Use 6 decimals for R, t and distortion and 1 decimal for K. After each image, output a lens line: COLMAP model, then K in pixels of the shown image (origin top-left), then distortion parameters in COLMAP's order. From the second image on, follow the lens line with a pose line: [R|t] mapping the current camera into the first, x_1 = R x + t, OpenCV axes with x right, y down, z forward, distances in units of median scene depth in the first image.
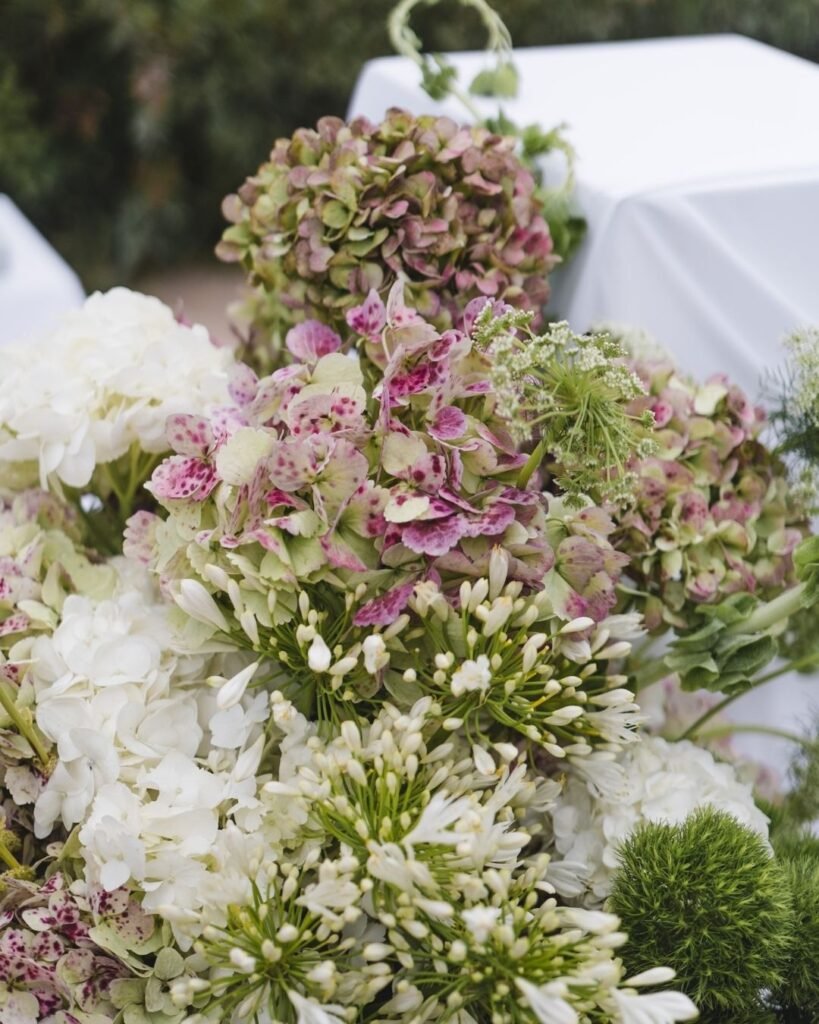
lens RADIAL K [[1920.2, 0, 409.5], [0, 1920.2, 512.0], [0, 0, 1]] dist [0.020295, 0.021250]
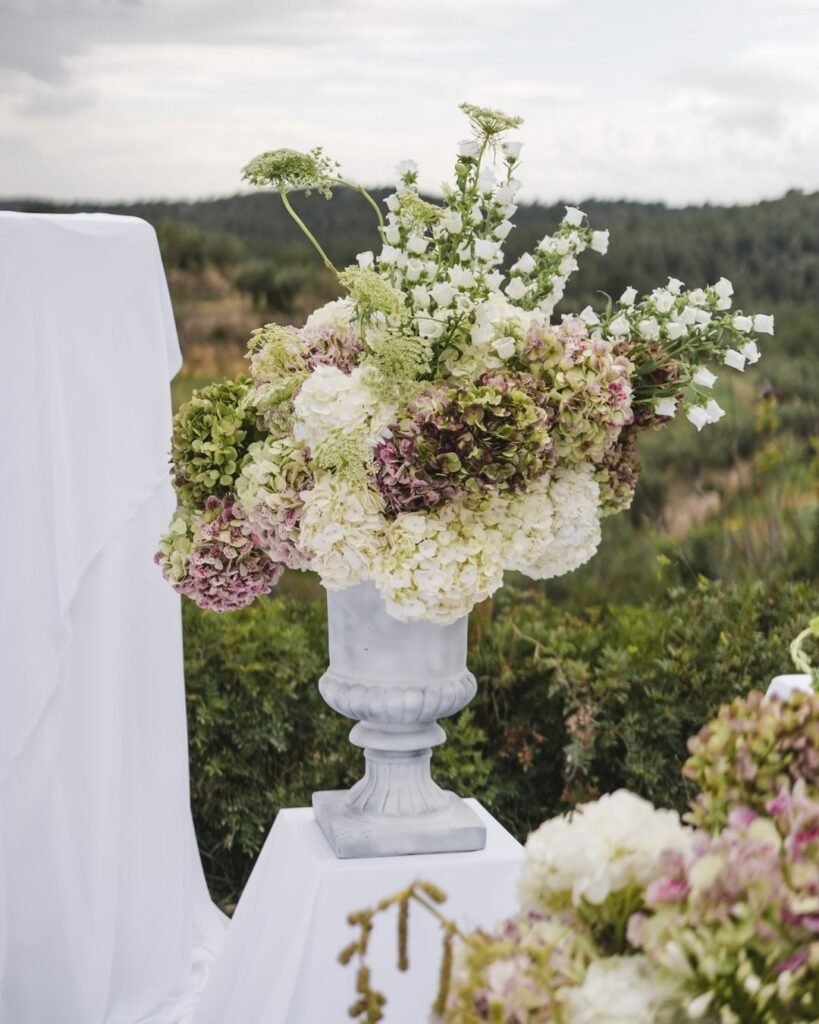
lens RADIAL K [[1920.2, 0, 409.5], [0, 1920.2, 512.0], [0, 0, 1]] dist [0.020295, 0.021250]
pose [[0.981441, 0.016025, -0.191092, -0.022133], [-0.081236, 0.937412, -0.338613, 0.240597], [0.173706, 0.347853, 0.921317, -0.642261]]
